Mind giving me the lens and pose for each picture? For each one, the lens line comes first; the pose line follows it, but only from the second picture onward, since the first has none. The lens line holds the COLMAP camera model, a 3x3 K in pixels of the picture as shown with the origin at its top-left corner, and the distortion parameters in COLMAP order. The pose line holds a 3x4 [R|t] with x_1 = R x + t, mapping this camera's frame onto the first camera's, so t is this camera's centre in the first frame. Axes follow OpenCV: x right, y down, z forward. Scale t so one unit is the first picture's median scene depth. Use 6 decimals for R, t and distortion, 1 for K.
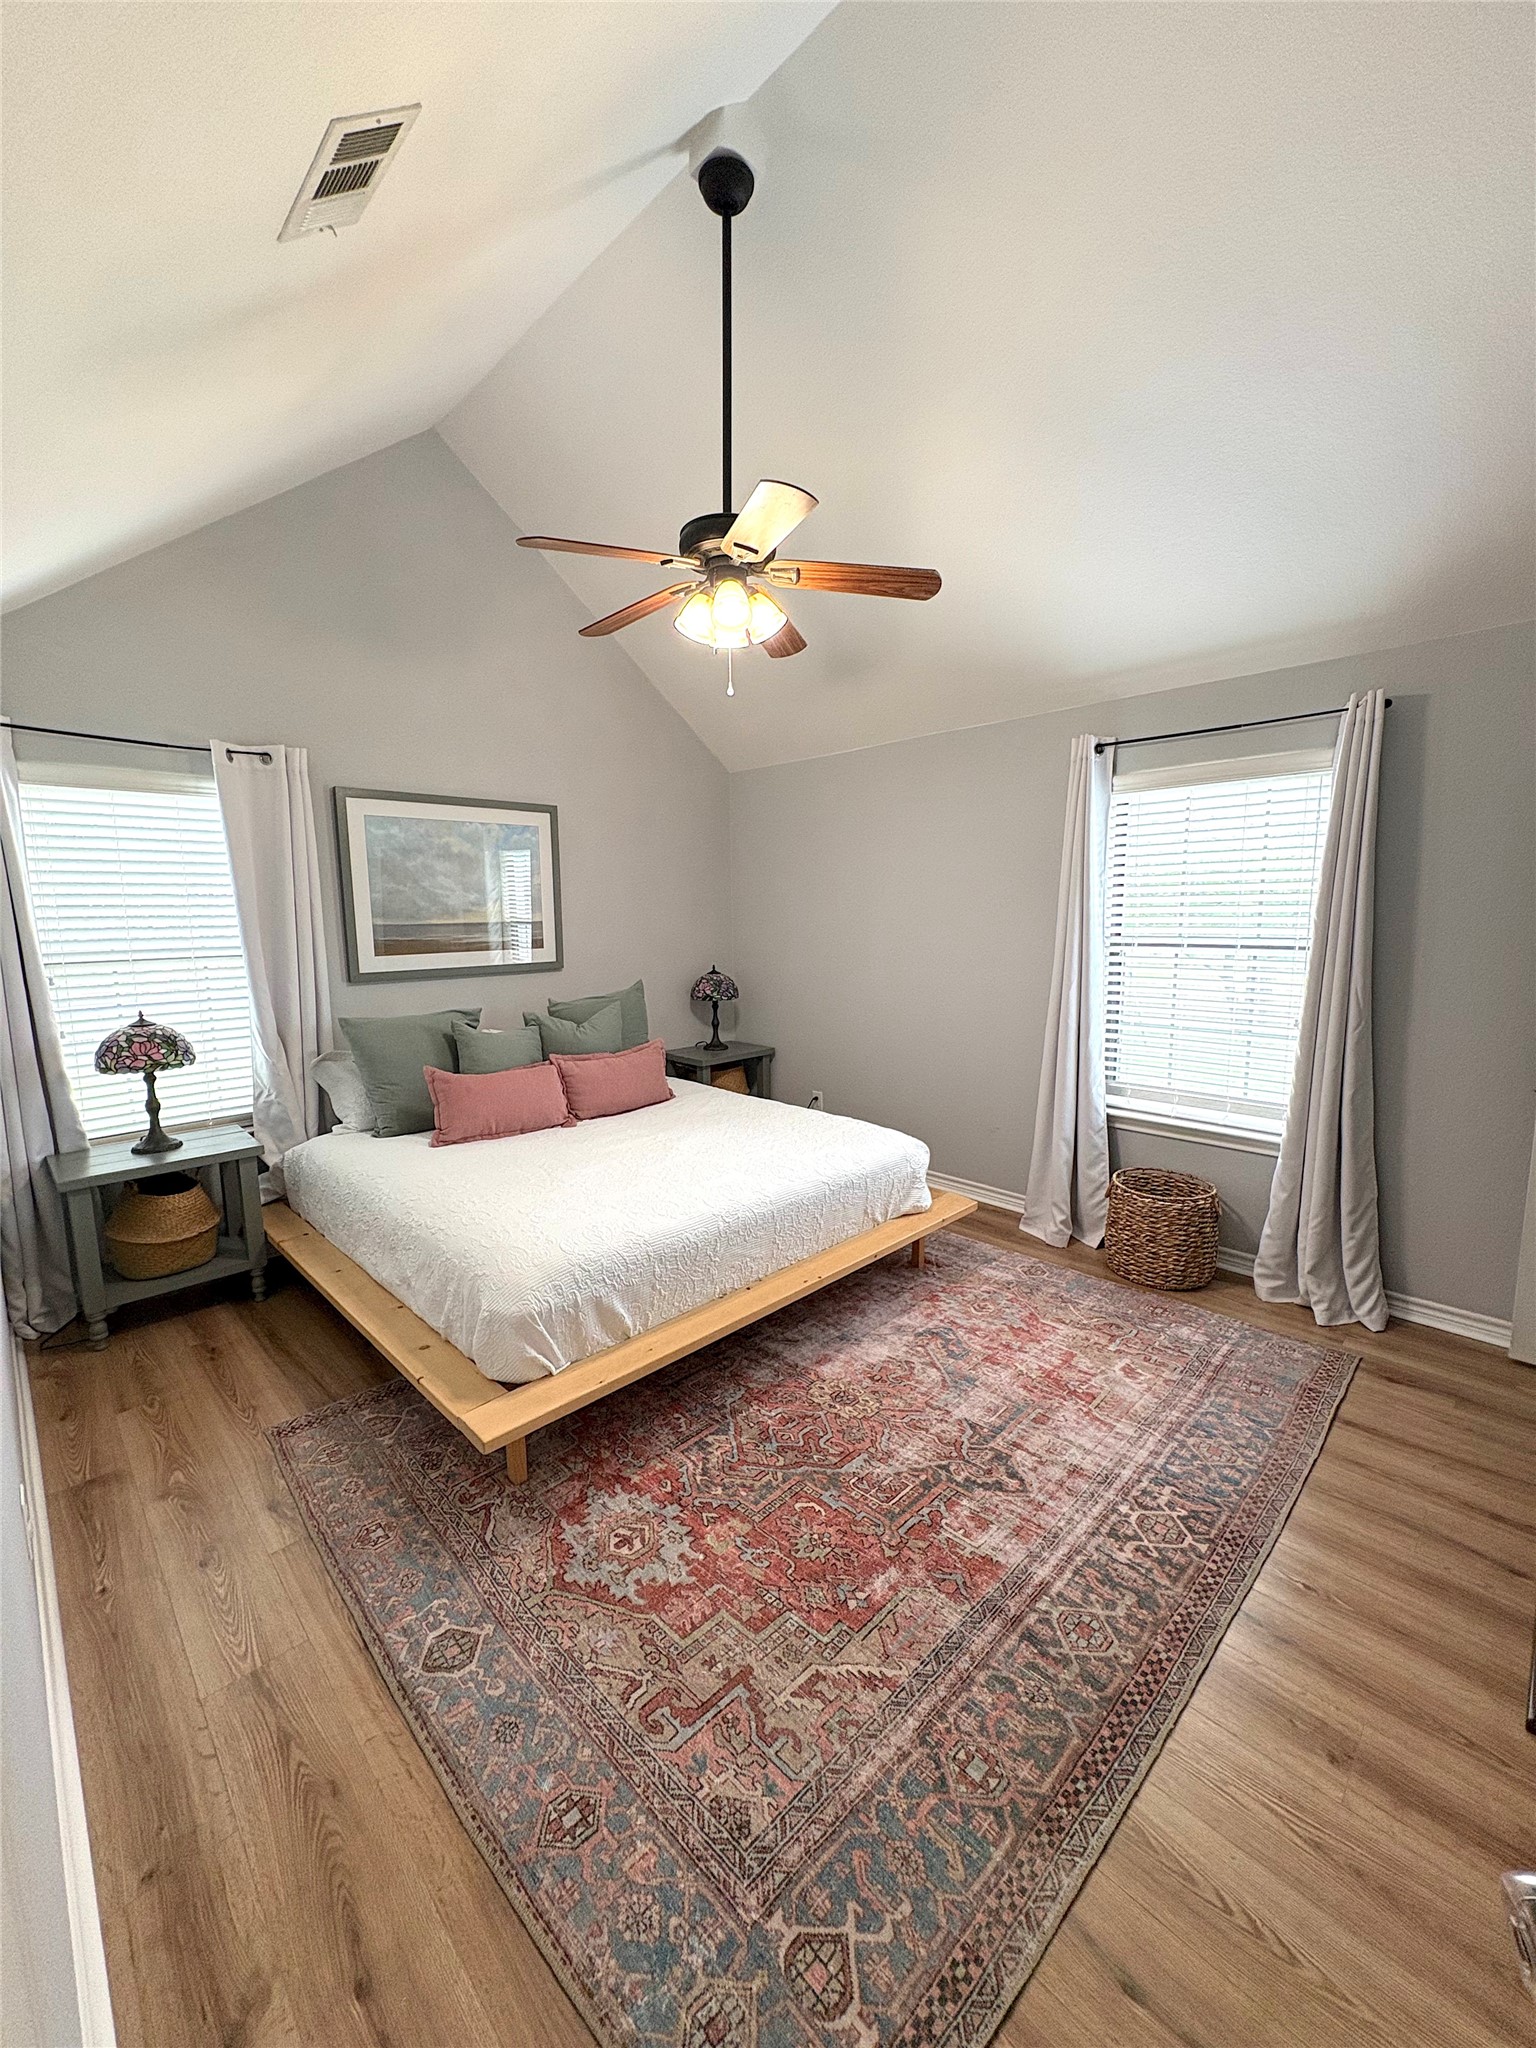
lens RADIAL K [[809.7, 0, 767.3], [0, 809.7, 1023.8], [0, 0, 1]] dist [-0.000527, -0.000018]
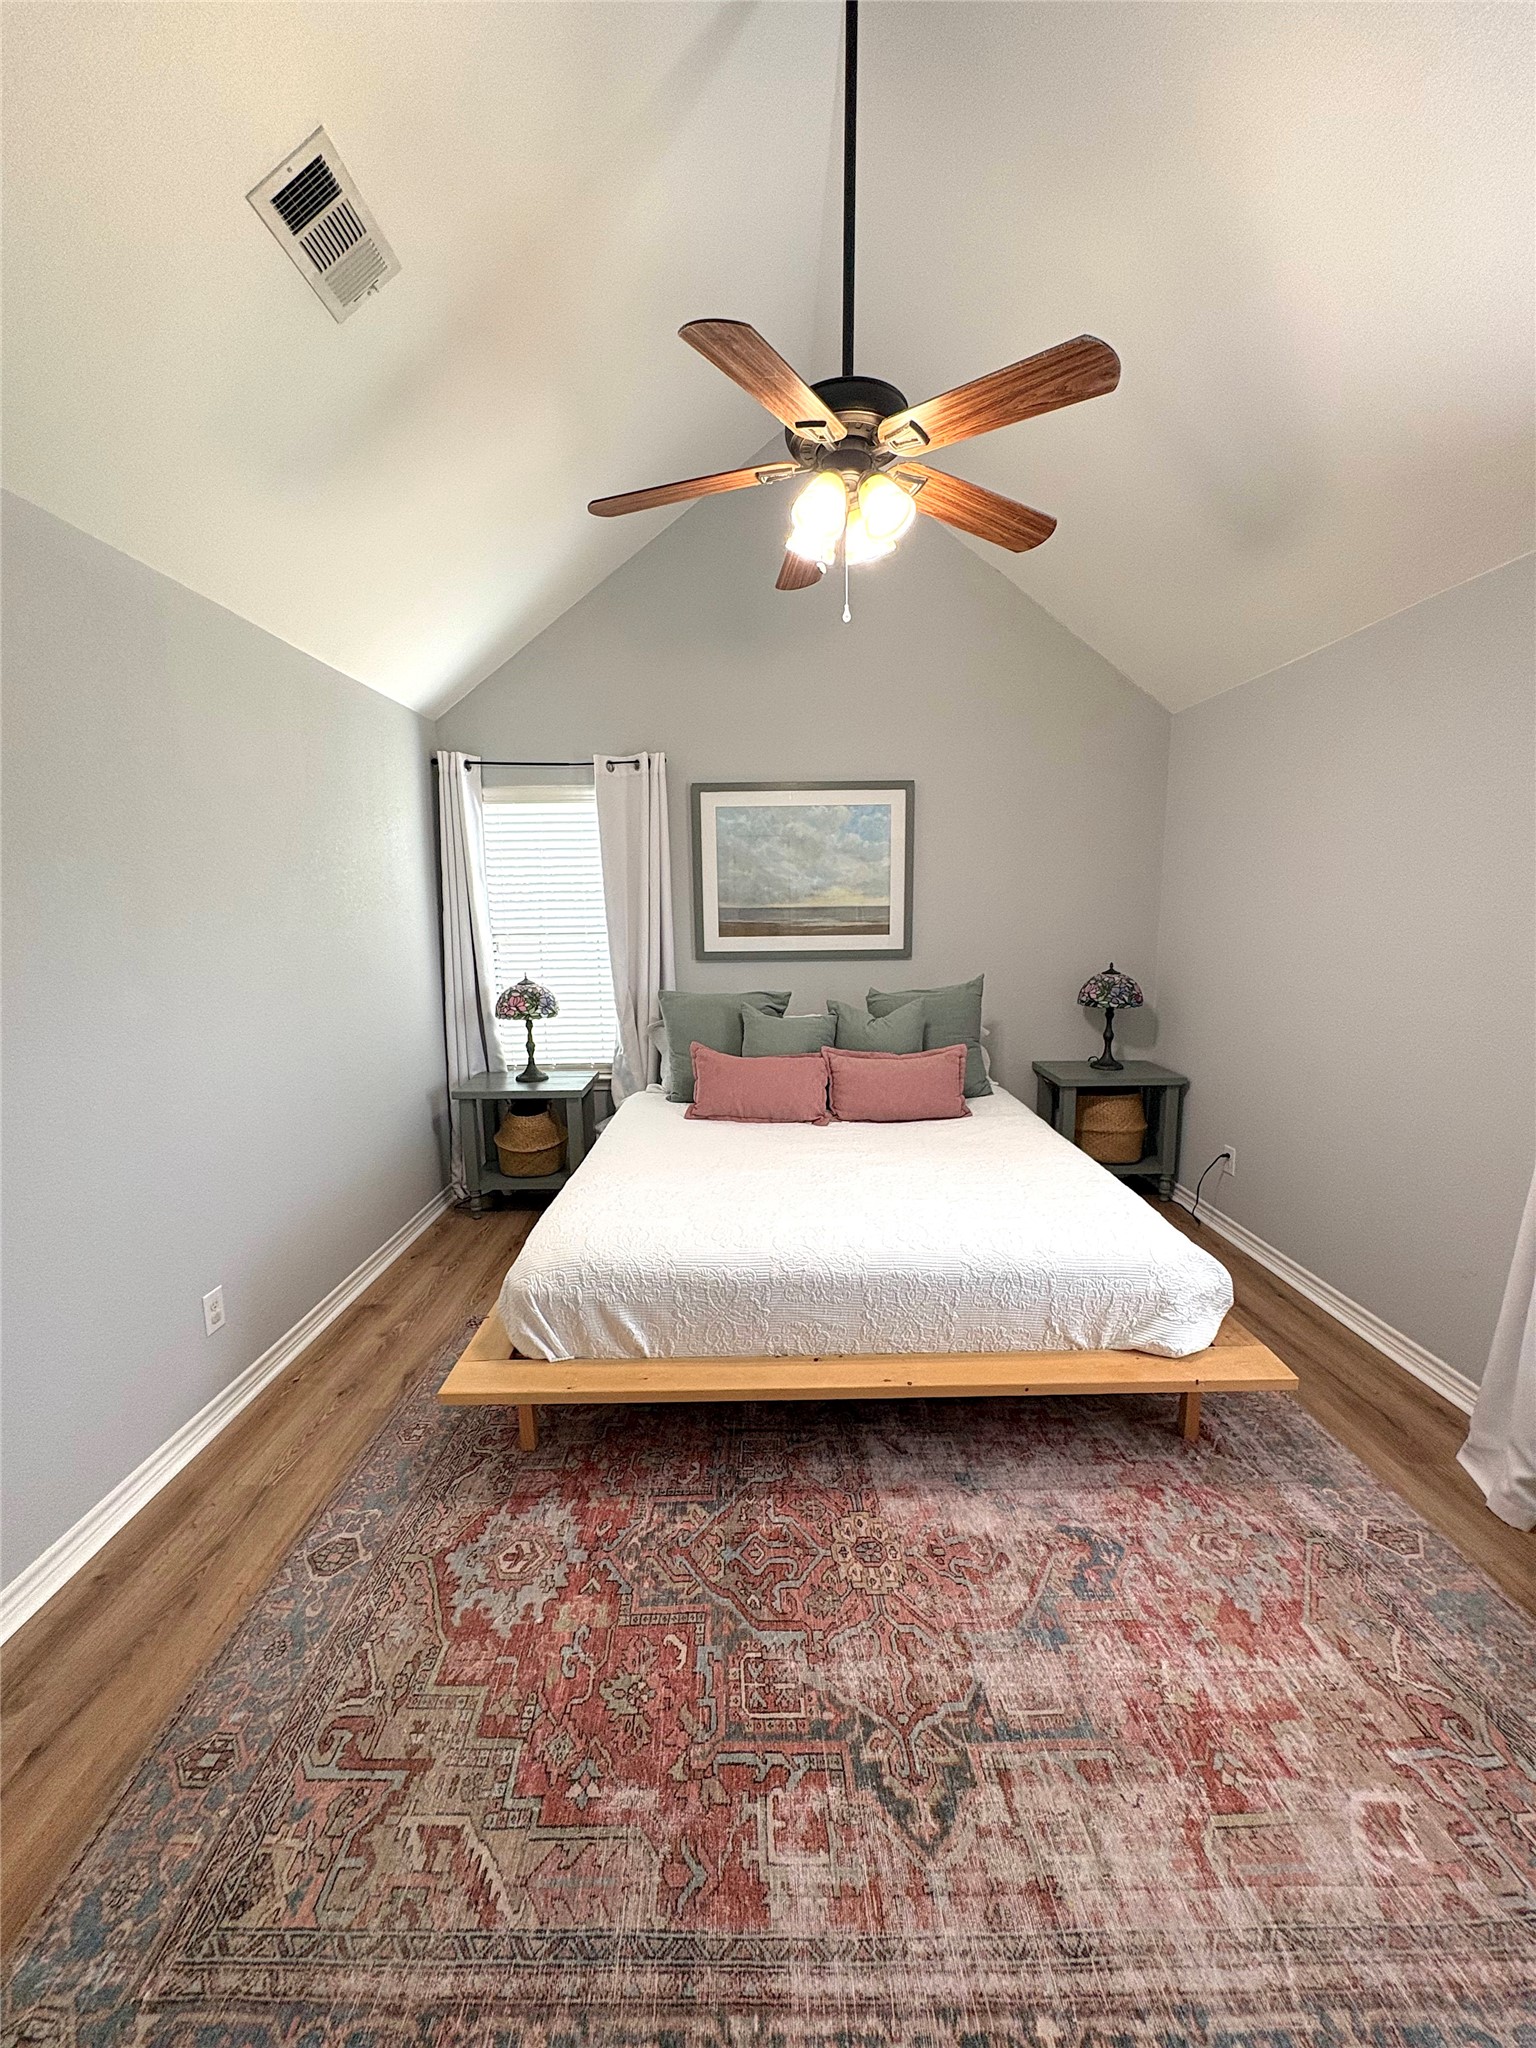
lens RADIAL K [[809.7, 0, 767.3], [0, 809.7, 1023.8], [0, 0, 1]] dist [-0.000527, -0.000018]
pose [[0.719913, 0.107124, -0.685748, 0.546928], [-0.093996, 0.993963, 0.056593, -0.059333], [0.687670, 0.023716, 0.725635, 0.433504]]
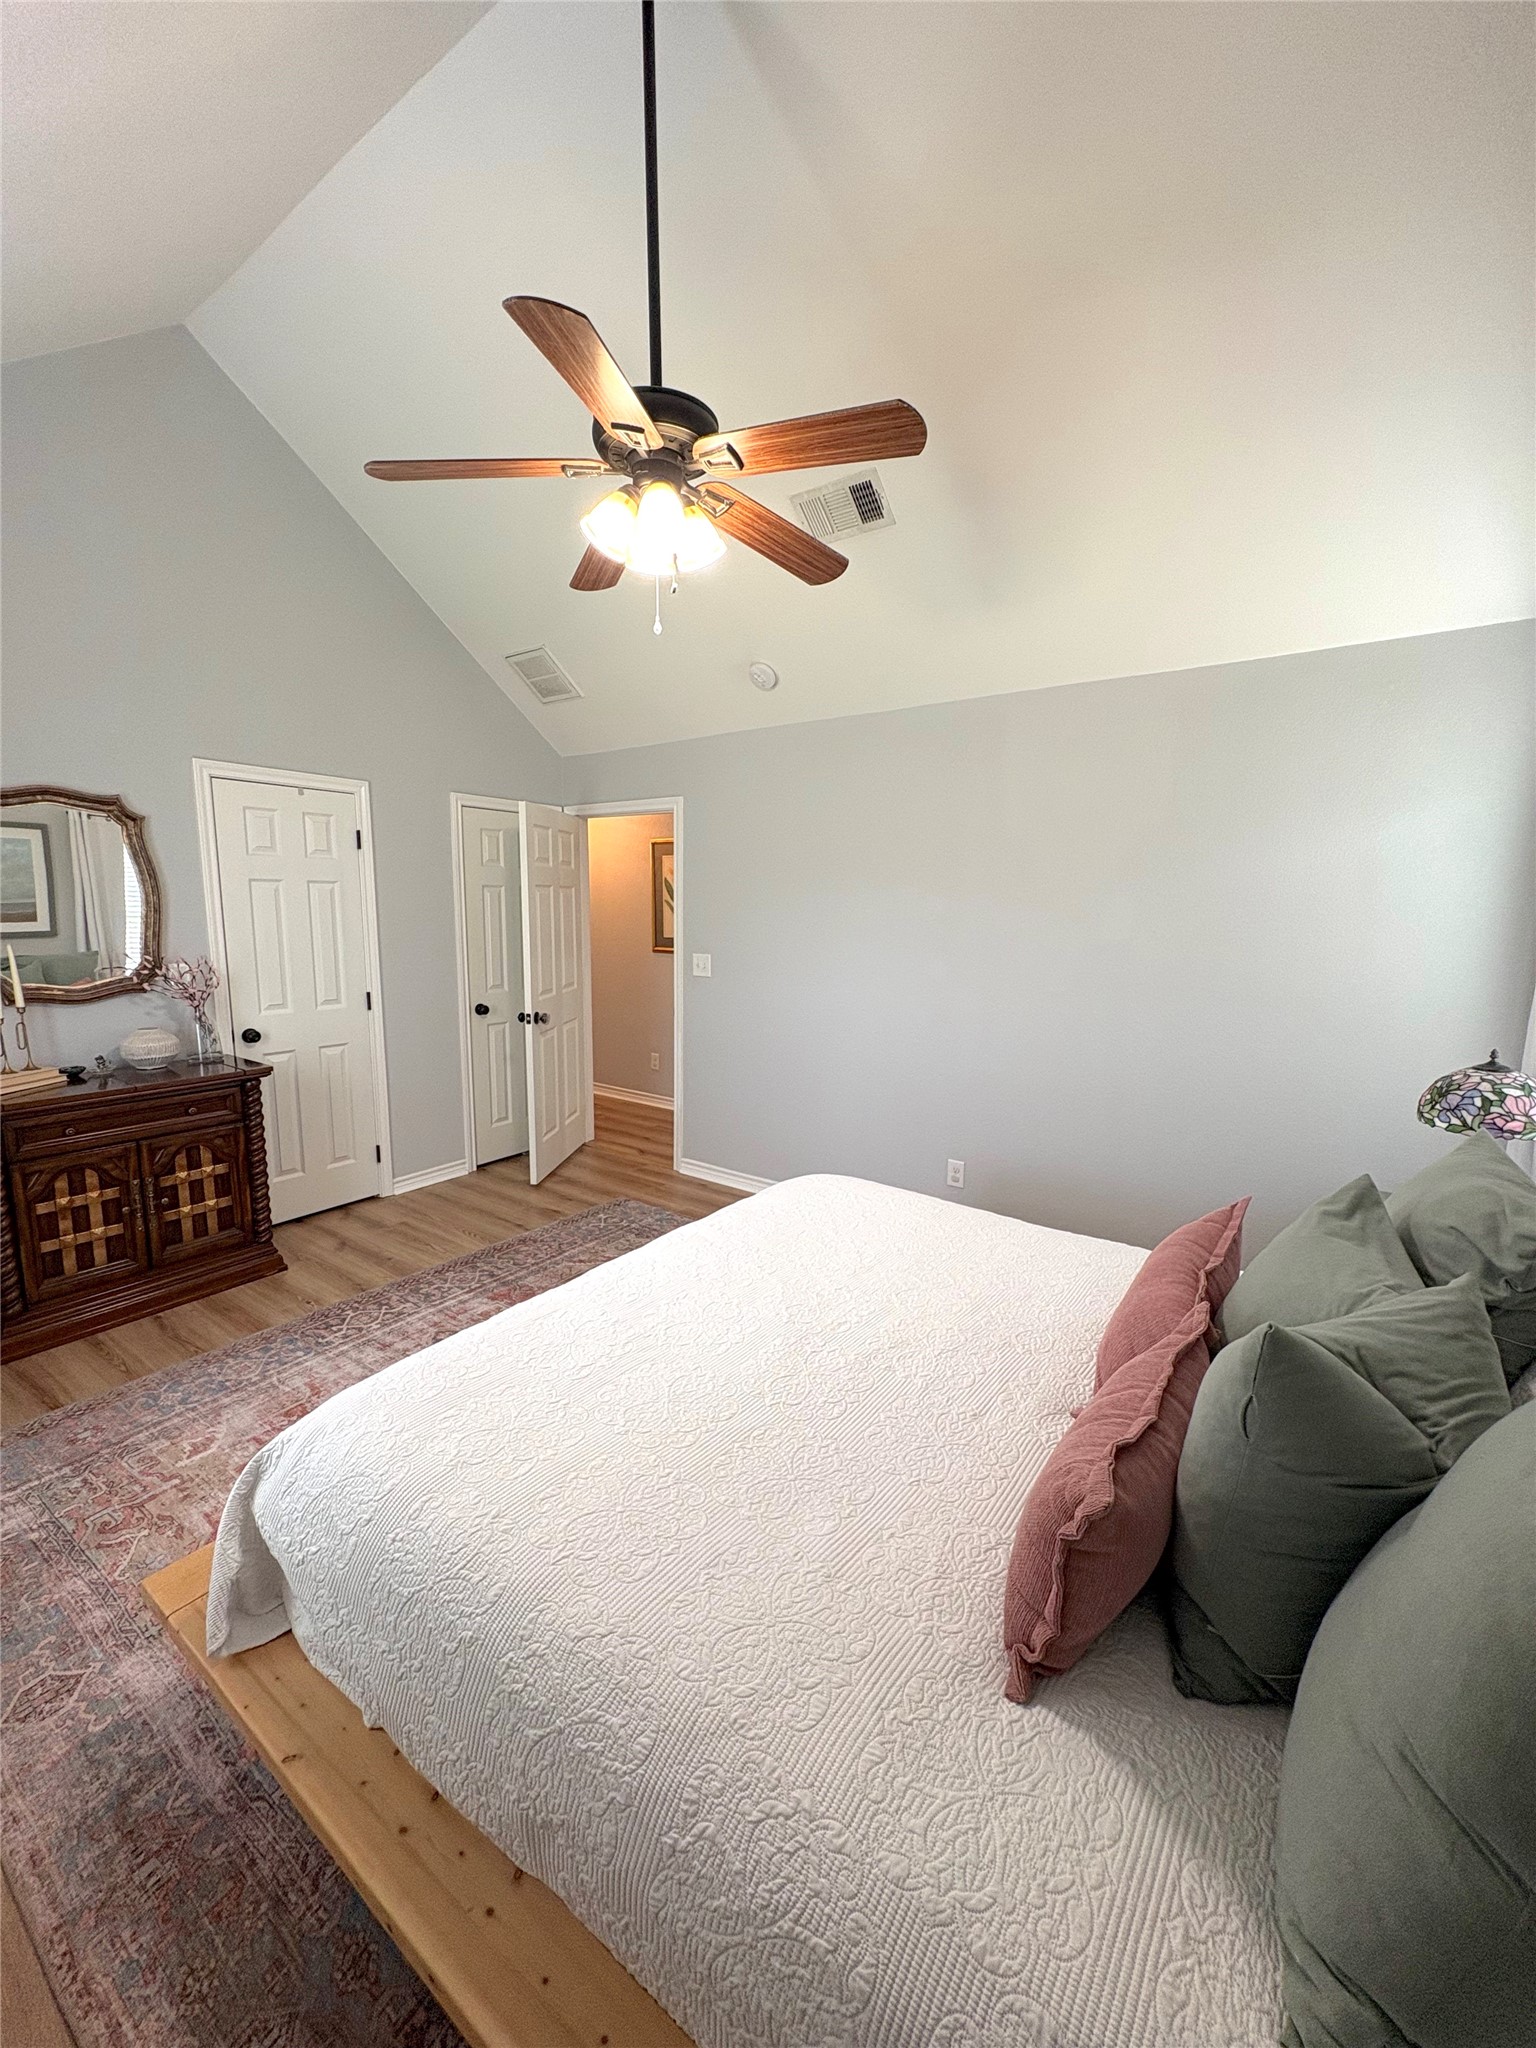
lens RADIAL K [[809.7, 0, 767.3], [0, 809.7, 1023.8], [0, 0, 1]] dist [-0.000527, -0.000018]
pose [[-0.985595, 0.023172, -0.167529, -0.011691], [-0.025950, 0.958118, 0.285194, -0.306401], [0.167121, 0.285433, -0.943715, 2.101541]]
